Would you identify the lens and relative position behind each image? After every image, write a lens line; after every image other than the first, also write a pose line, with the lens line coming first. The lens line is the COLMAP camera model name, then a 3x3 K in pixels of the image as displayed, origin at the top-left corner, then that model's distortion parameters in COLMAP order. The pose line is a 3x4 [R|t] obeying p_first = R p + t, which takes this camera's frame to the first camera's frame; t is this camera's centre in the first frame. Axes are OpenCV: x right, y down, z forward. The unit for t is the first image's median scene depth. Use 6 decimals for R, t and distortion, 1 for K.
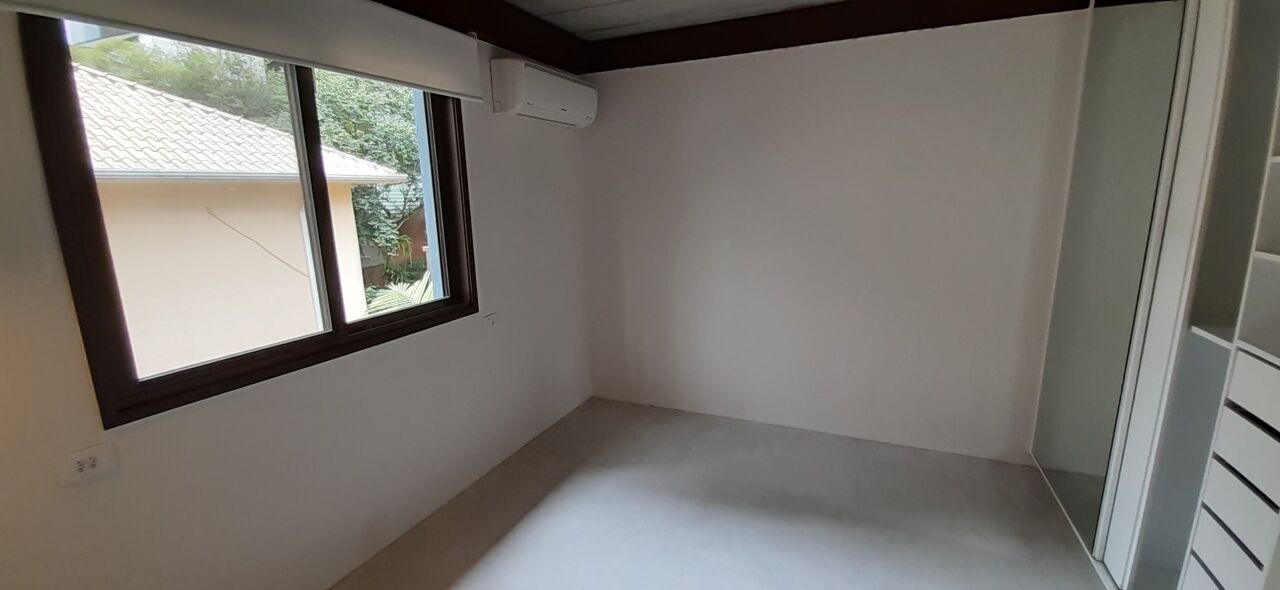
lens RADIAL K [[512.8, 0, 638.7], [0, 512.8, 297.0], [0, 0, 1]] dist [-0.000123, -0.000054]
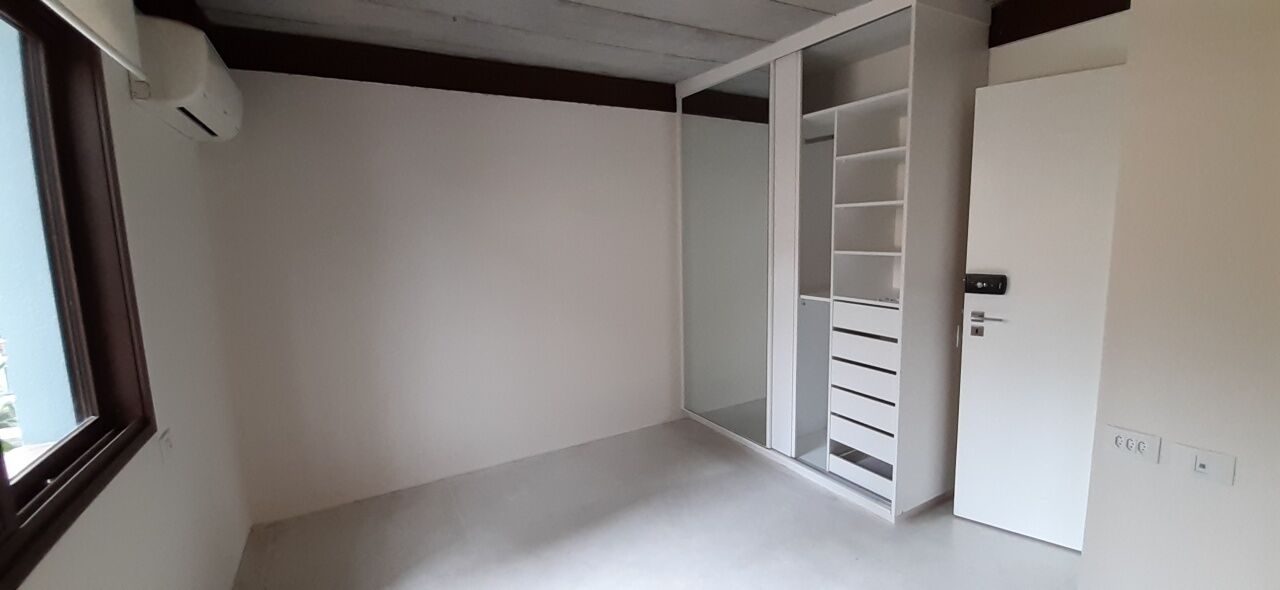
lens RADIAL K [[516.1, 0, 637.4], [0, 516.1, 295.2], [0, 0, 1]] dist [-0.000563, -0.008469]
pose [[0.588901, -0.099228, 0.802091, -0.444624], [0.178184, 0.983955, -0.009097, -0.018436], [-0.788319, 0.148277, 0.597133, 0.204194]]
